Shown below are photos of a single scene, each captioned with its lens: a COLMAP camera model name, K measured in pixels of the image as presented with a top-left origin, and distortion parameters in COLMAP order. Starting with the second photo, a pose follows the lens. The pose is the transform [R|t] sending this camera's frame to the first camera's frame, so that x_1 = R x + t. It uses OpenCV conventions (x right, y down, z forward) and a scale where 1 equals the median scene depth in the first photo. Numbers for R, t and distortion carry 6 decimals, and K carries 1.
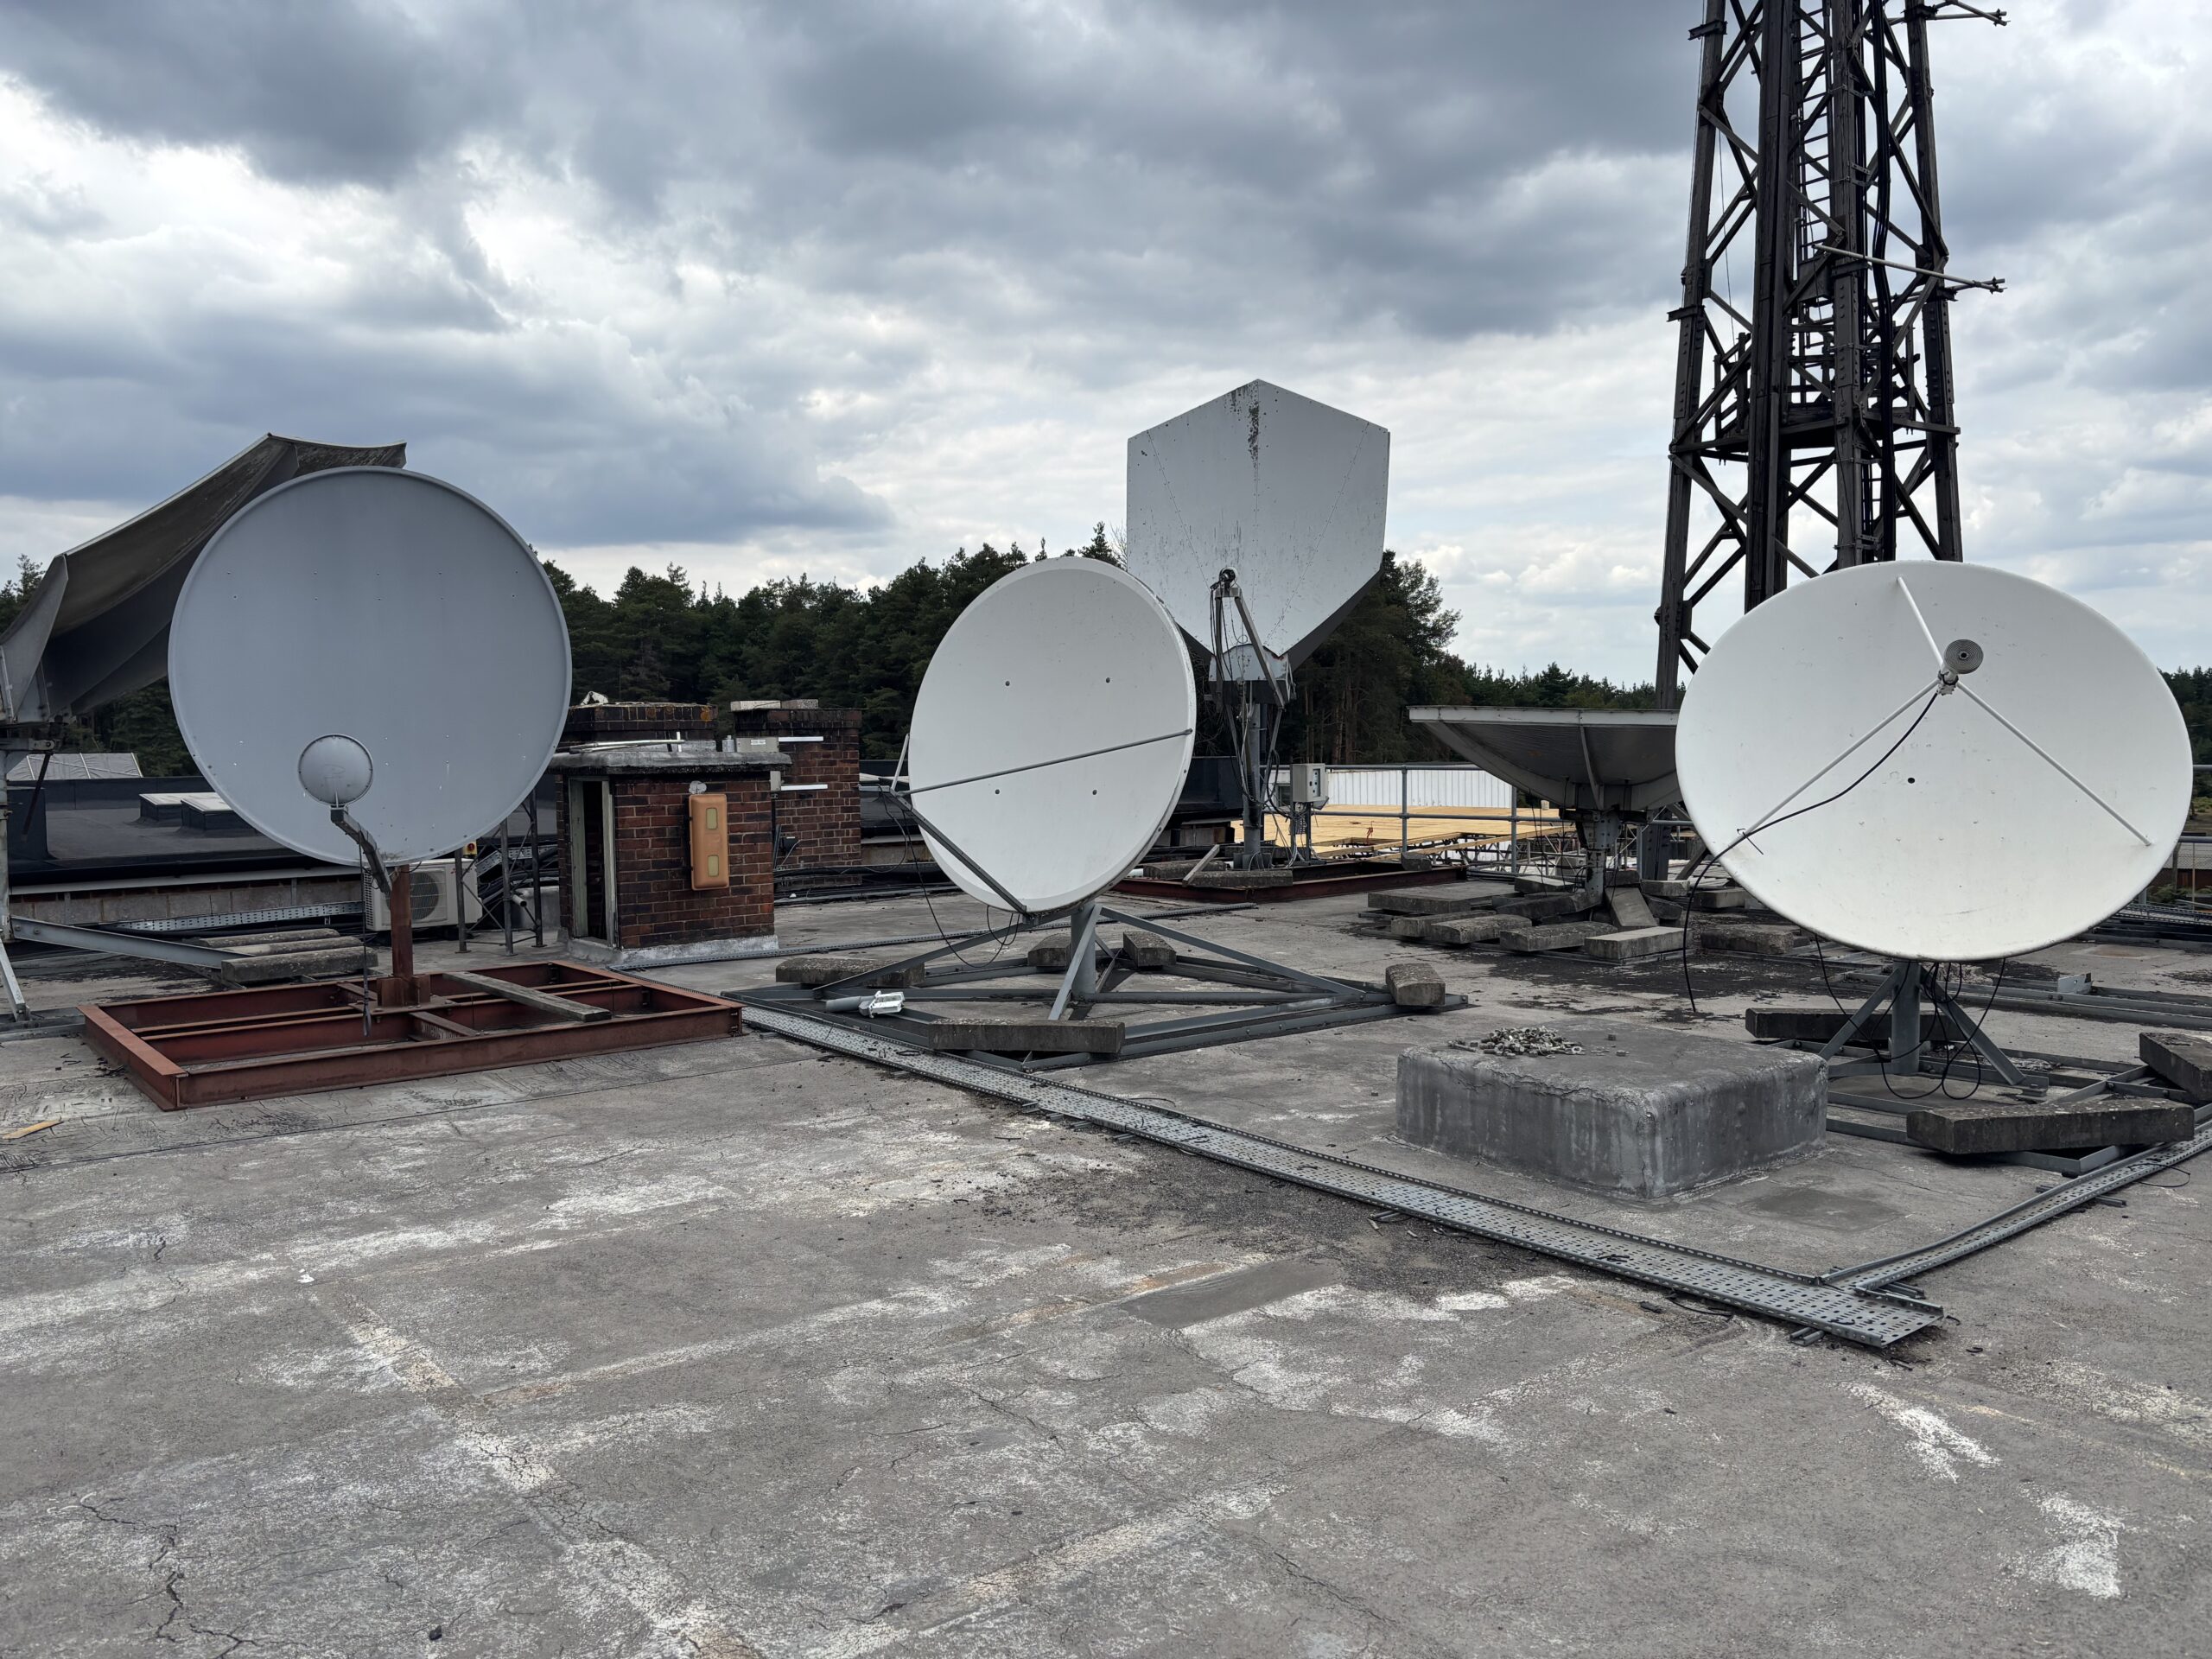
lens RADIAL K [[1721.5, 0, 1096.3], [0, 1721.5, 822.9], [0, 0, 1]] dist [0.051975, -0.045730]
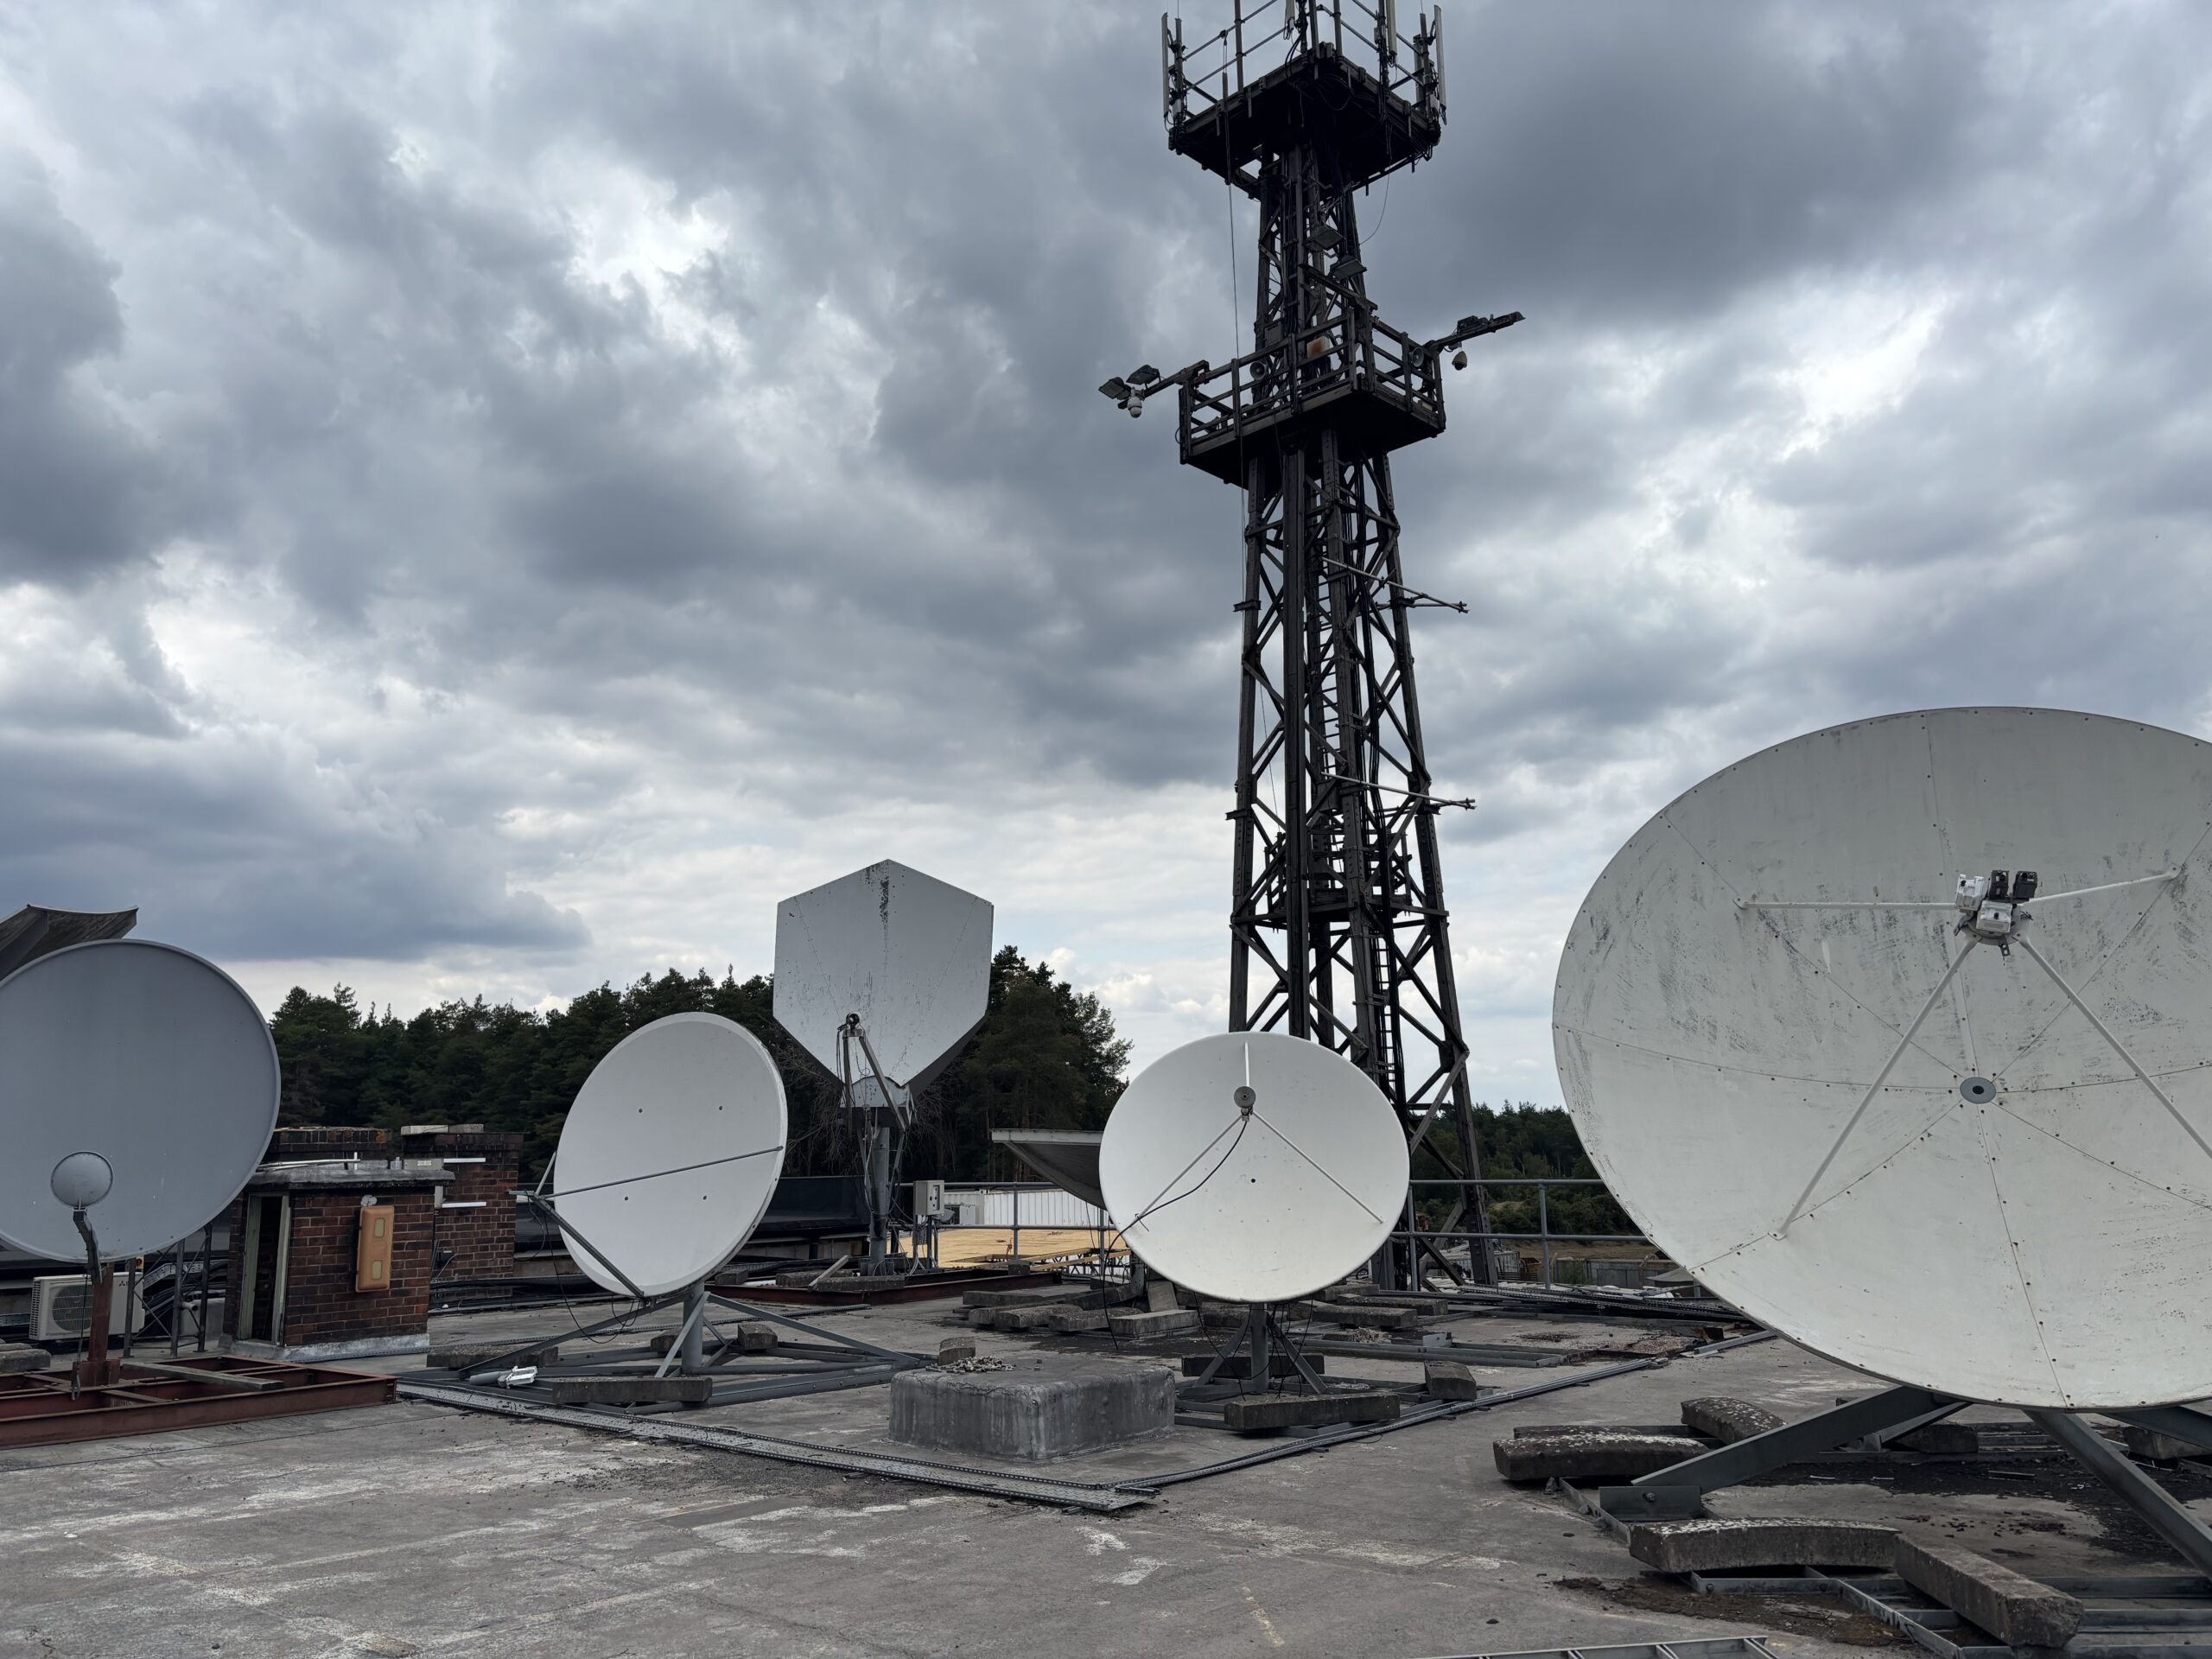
lens RADIAL K [[1721.5, 0, 1114.7], [0, 1721.5, 783.8], [0, 0, 1]] dist [0.051975, -0.045730]
pose [[0.983431, 0.039367, 0.176955, 0.041727], [0.008751, 0.964688, -0.263251, 0.020030], [-0.181070, 0.260438, 0.948359, -0.257906]]
